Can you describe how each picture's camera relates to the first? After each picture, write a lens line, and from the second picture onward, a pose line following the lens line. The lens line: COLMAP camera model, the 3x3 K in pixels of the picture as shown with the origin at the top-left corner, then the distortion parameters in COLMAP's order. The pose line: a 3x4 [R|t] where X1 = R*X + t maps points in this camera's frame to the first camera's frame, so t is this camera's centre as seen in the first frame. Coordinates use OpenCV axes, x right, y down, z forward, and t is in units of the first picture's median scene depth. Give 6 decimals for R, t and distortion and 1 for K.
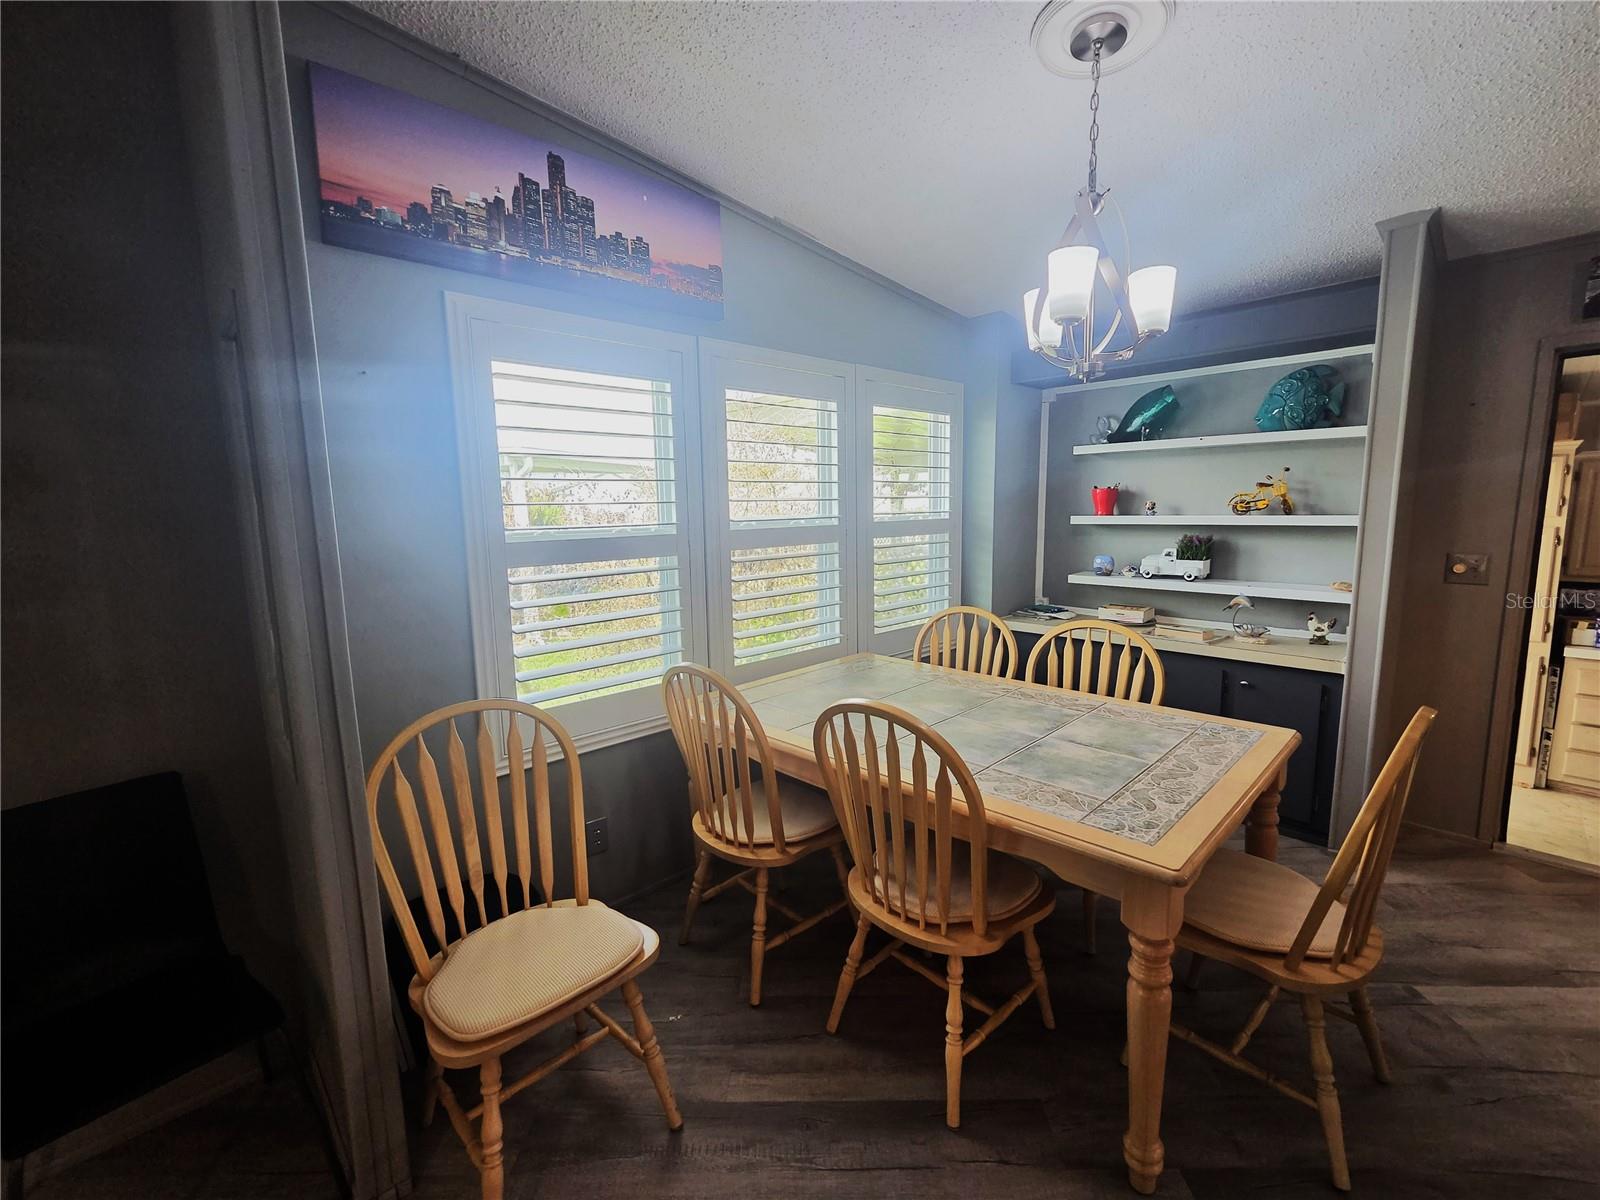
lens RADIAL K [[686.2, 0, 805.0], [0, 686.2, 600.8], [0, 0, 1]] dist [-0.013441, 0.008215]
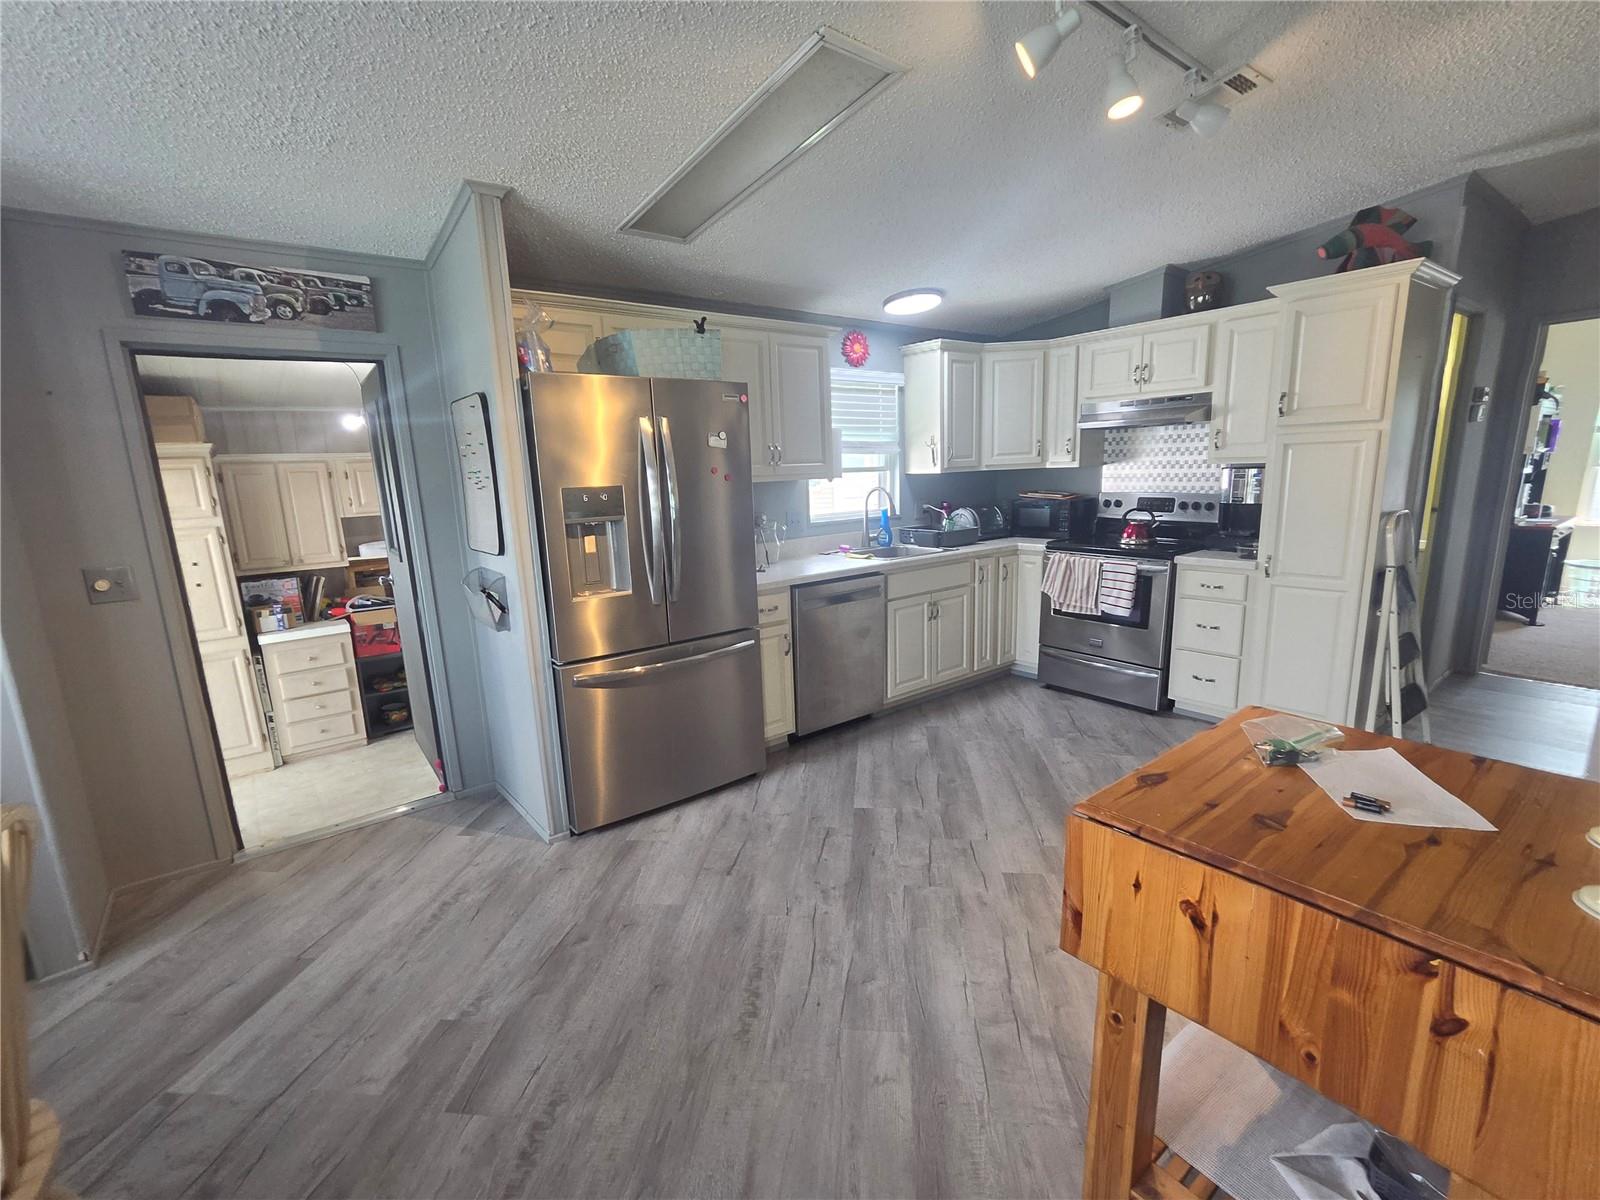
lens RADIAL K [[714.2, 0, 795.0], [0, 714.2, 607.5], [0, 0, 1]] dist [-0.000322, -0.000005]
pose [[0.097345, -0.177961, 0.979211, 0.146923], [0.176562, 0.971365, 0.158983, -0.008438], [-0.979464, 0.157416, 0.125979, 0.031771]]
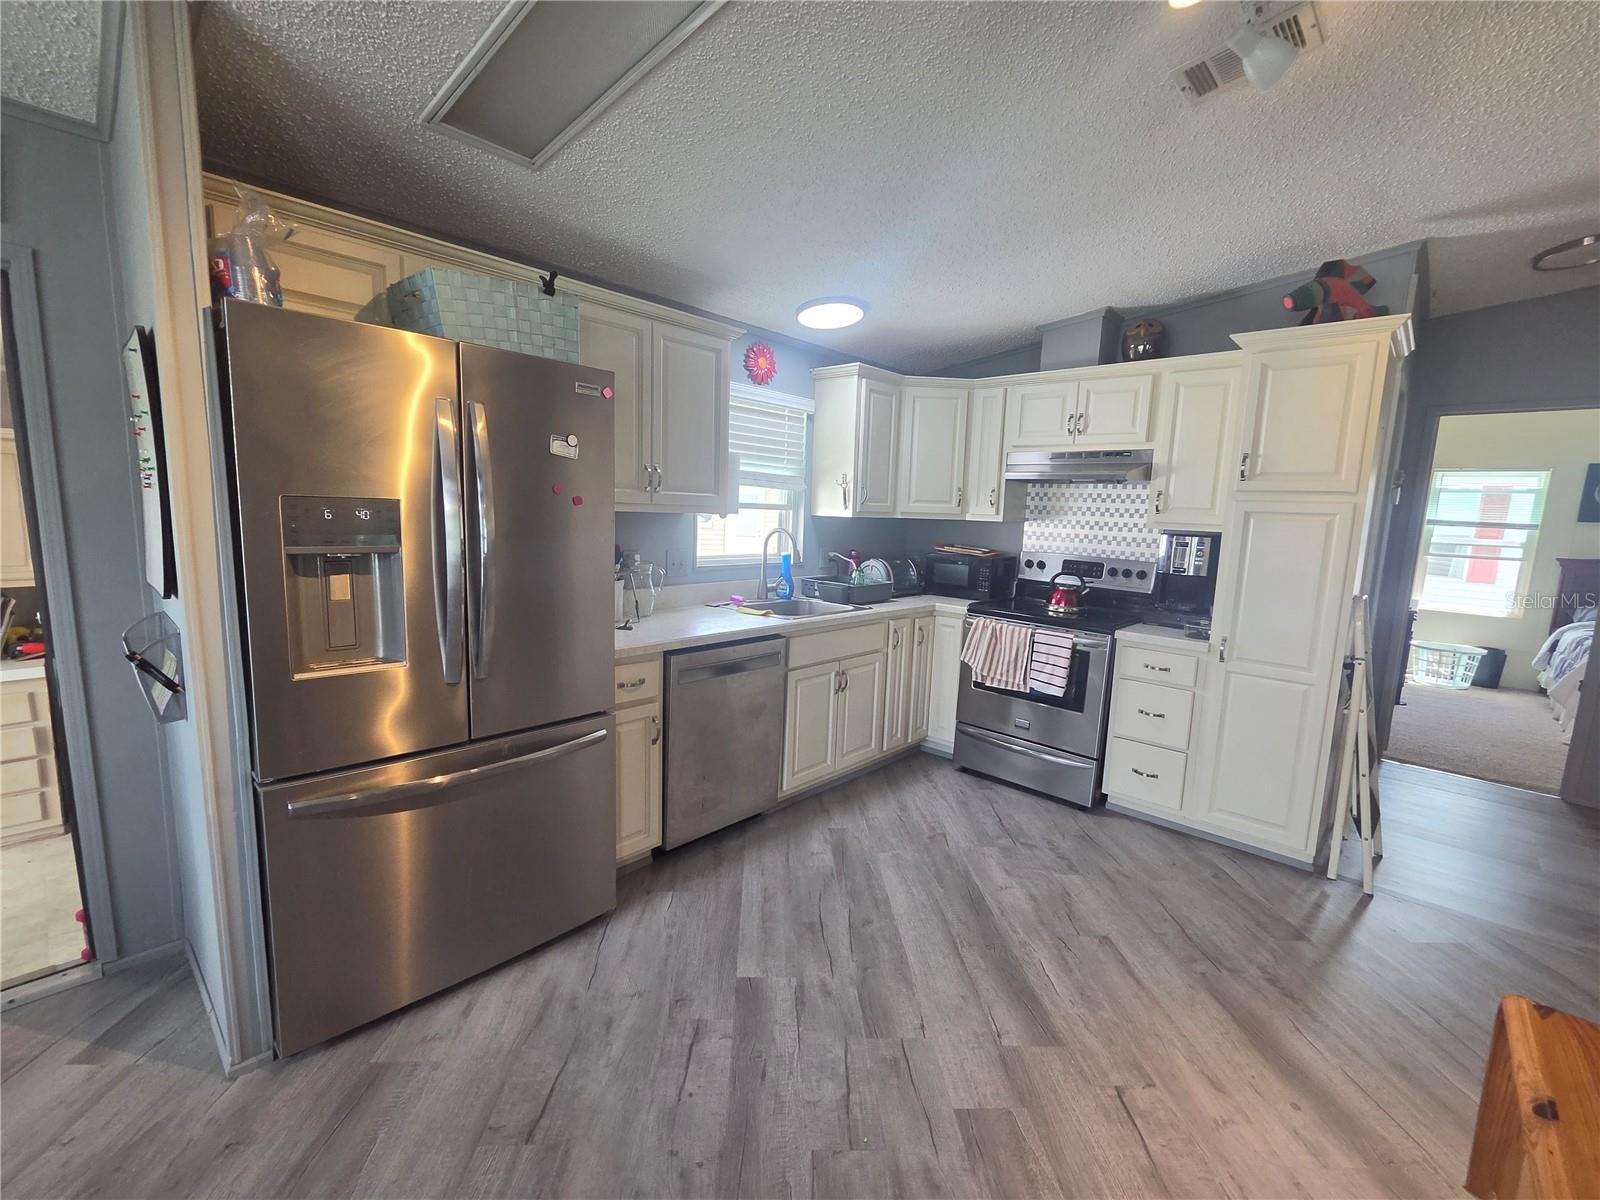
lens RADIAL K [[687.1, 0, 805.0], [0, 687.1, 603.1], [0, 0, 1]] dist [-0.013577, 0.008779]
pose [[-0.070499, -0.122759, 0.989929, 0.469989], [0.107135, 0.985726, 0.129868, -0.007682], [-0.991742, 0.115212, -0.056341, 0.050242]]
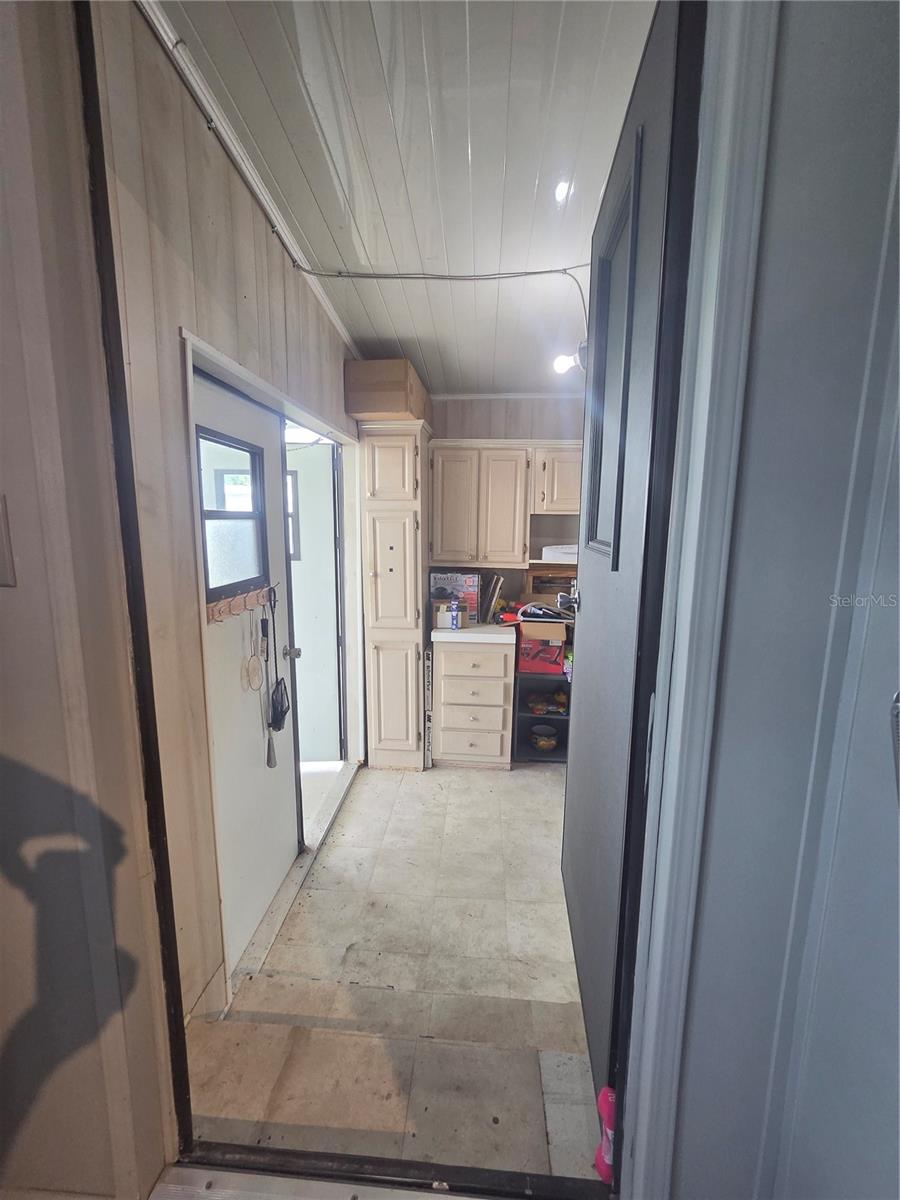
lens RADIAL K [[515.3, 0, 450.3], [0, 515.3, 605.7], [0, 0, 1]] dist [-0.013577, 0.008779]
pose [[0.741219, -0.079714, 0.666513, 0.926536], [0.066282, 0.996763, 0.045500, -0.004369], [-0.667983, 0.010452, 0.744103, 0.612340]]
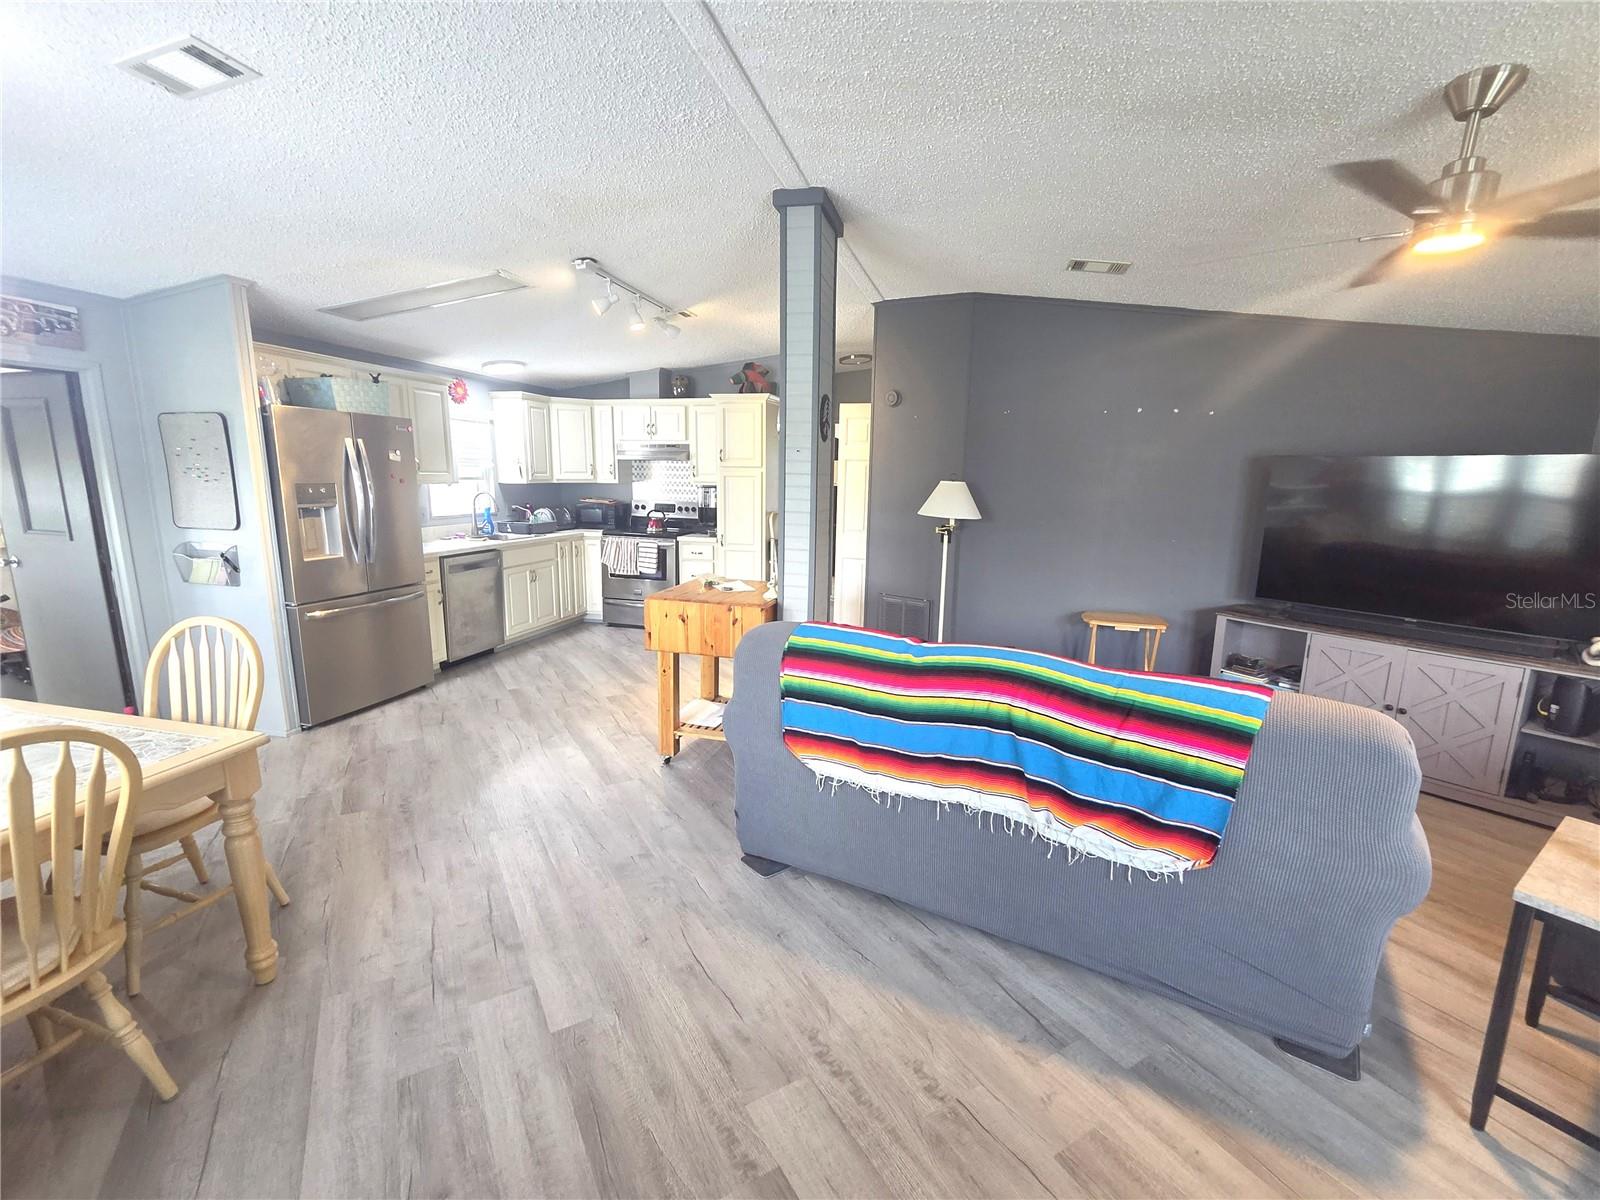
lens RADIAL K [[691.8, 0, 805.9], [0, 691.8, 601.3], [0, 0, 1]] dist [-0.009975, 0.007262]
pose [[-0.533787, -0.143145, 0.833415, -0.576355], [0.113742, 0.964458, 0.238502, -0.049946], [-0.837935, 0.222104, -0.498534, 0.301867]]
